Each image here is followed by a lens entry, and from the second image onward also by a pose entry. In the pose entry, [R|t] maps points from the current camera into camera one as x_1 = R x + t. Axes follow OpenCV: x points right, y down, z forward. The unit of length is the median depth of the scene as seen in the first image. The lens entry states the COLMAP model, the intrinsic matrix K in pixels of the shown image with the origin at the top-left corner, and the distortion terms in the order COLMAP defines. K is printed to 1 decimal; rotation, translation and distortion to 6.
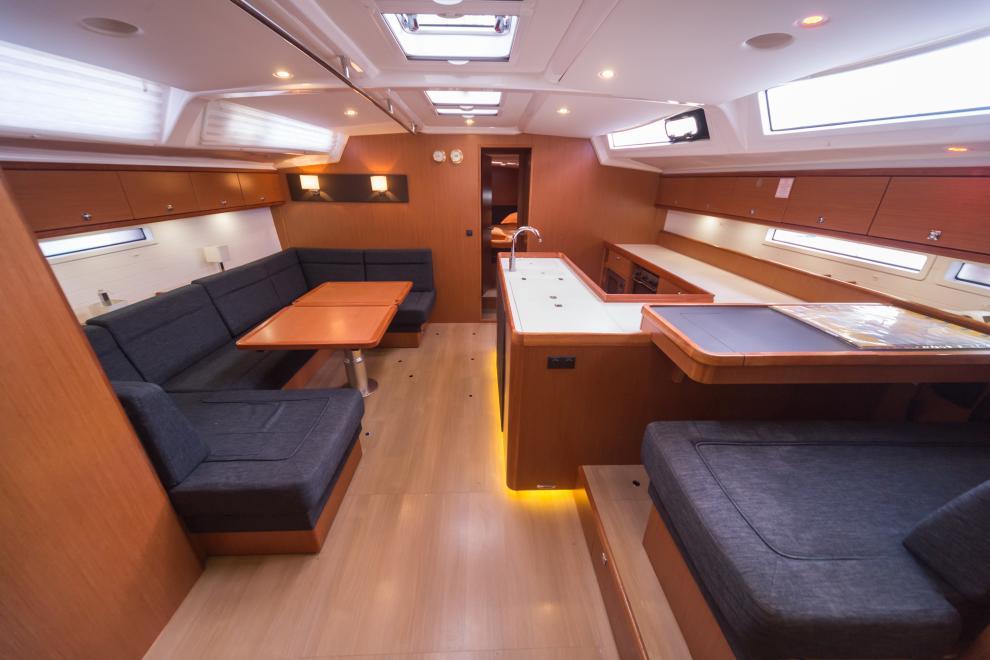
lens RADIAL K [[340.6, 0, 492.7], [0, 340.6, 325.2], [0, 0, 1]] dist [0.006125, -0.002523]
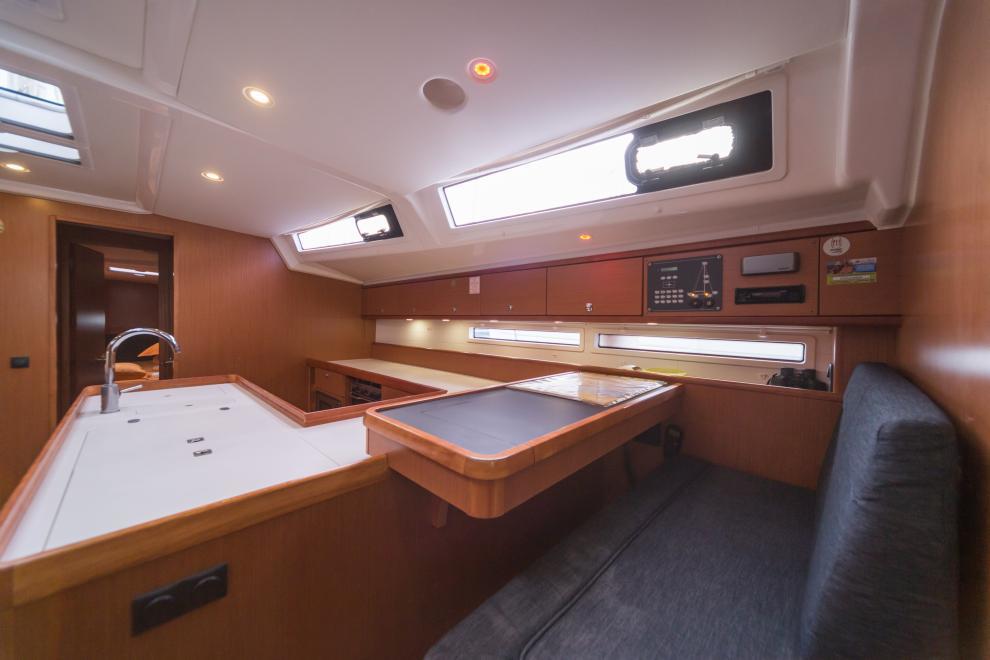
lens RADIAL K [[343.8, 0, 493.2], [0, 343.8, 325.6], [0, 0, 1]] dist [0.001695, 0.000122]
pose [[0.709728, -0.007128, 0.704439, 0.126200], [0.270788, 0.925887, -0.263452, 0.016627], [-0.650353, 0.377733, 0.659059, 0.284632]]
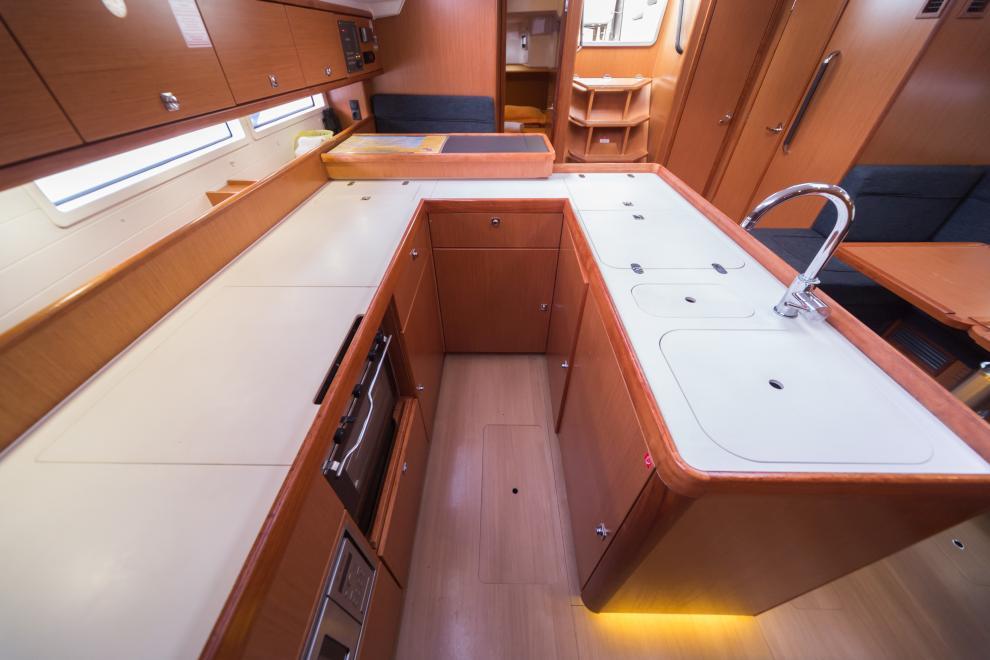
lens RADIAL K [[340.6, 0, 492.7], [0, 340.6, 325.2], [0, 0, 1]] dist [0.006125, -0.002523]
pose [[-0.999172, -0.029644, 0.027885, 0.431588], [0.011542, 0.450625, 0.892639, -0.581882], [-0.039027, 0.892221, -0.449910, 1.458694]]
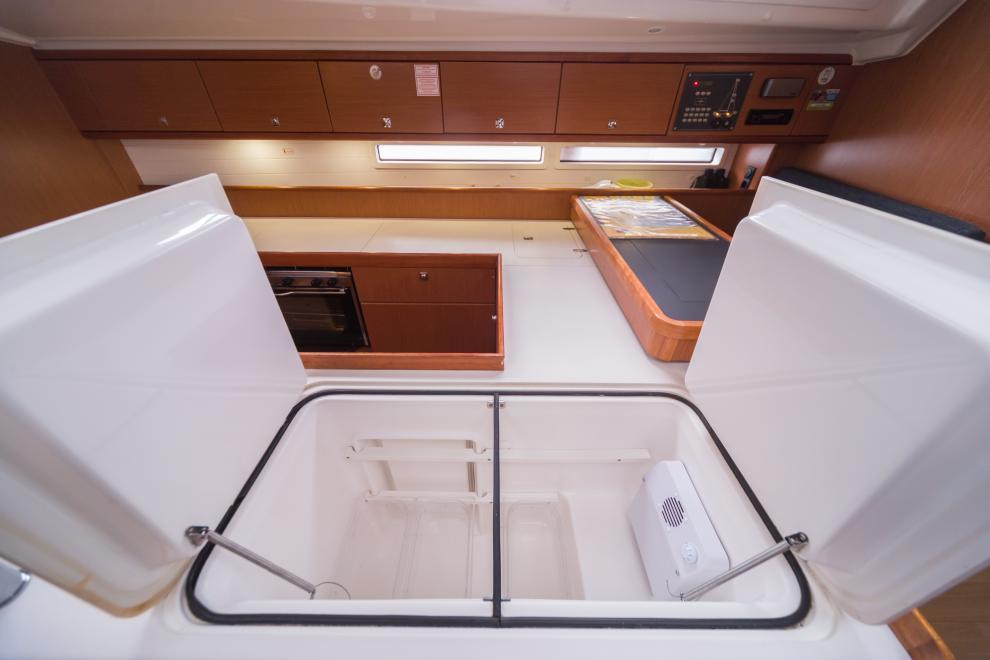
lens RADIAL K [[340.6, 0, 492.7], [0, 340.6, 325.2], [0, 0, 1]] dist [0.006125, -0.002523]
pose [[0.035346, -0.584267, 0.810792, 0.002113], [0.392082, 0.754360, 0.526509, -0.324691], [-0.919251, 0.299287, 0.255744, 0.813093]]
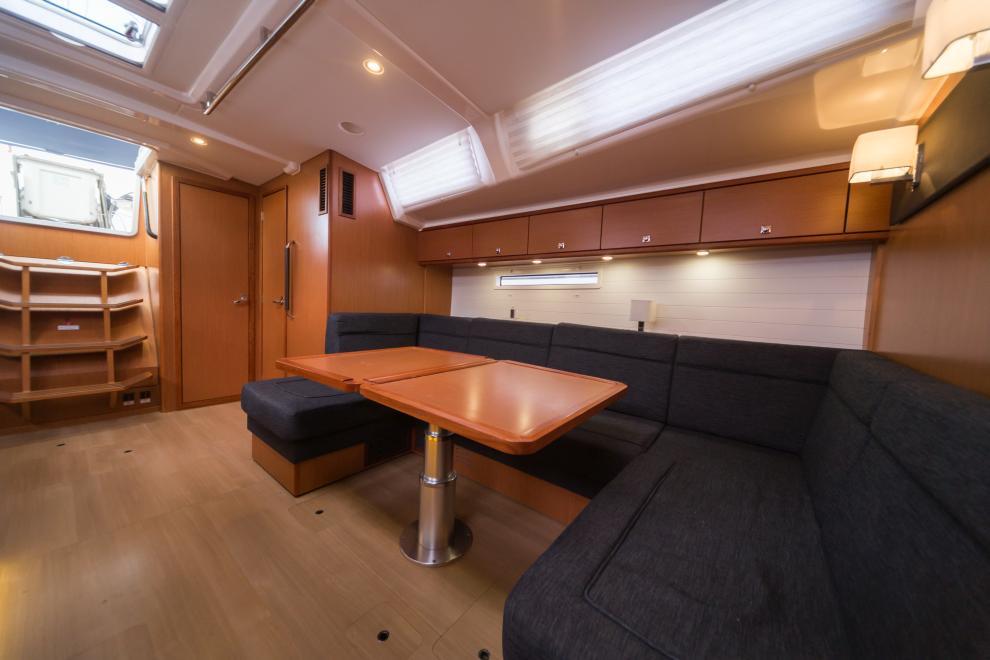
lens RADIAL K [[343.8, 0, 493.2], [0, 343.8, 325.6], [0, 0, 1]] dist [0.001695, 0.000122]
pose [[-0.640792, 0.015285, -0.767562, -0.064784], [-0.347525, 0.885724, 0.307766, -0.385984], [0.684552, 0.463961, -0.562253, 1.575298]]
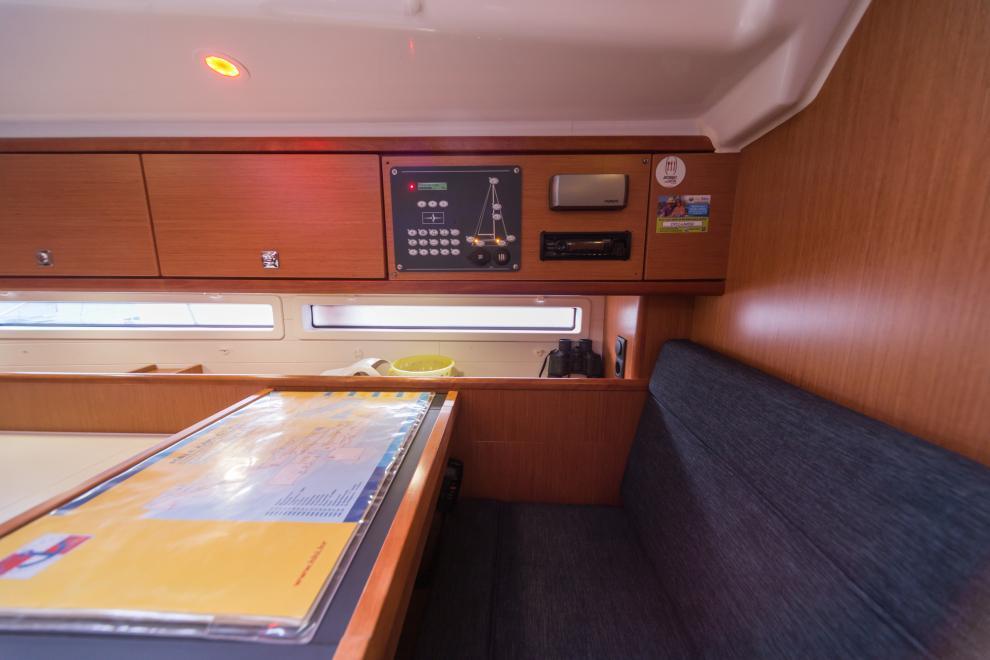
lens RADIAL K [[343.8, 0, 493.2], [0, 343.8, 325.6], [0, 0, 1]] dist [0.001695, 0.000122]
pose [[0.051725, -0.173413, 0.983490, 0.485856], [0.393431, 0.908703, 0.139535, -0.067379], [-0.917898, 0.379718, 0.115229, 0.418326]]
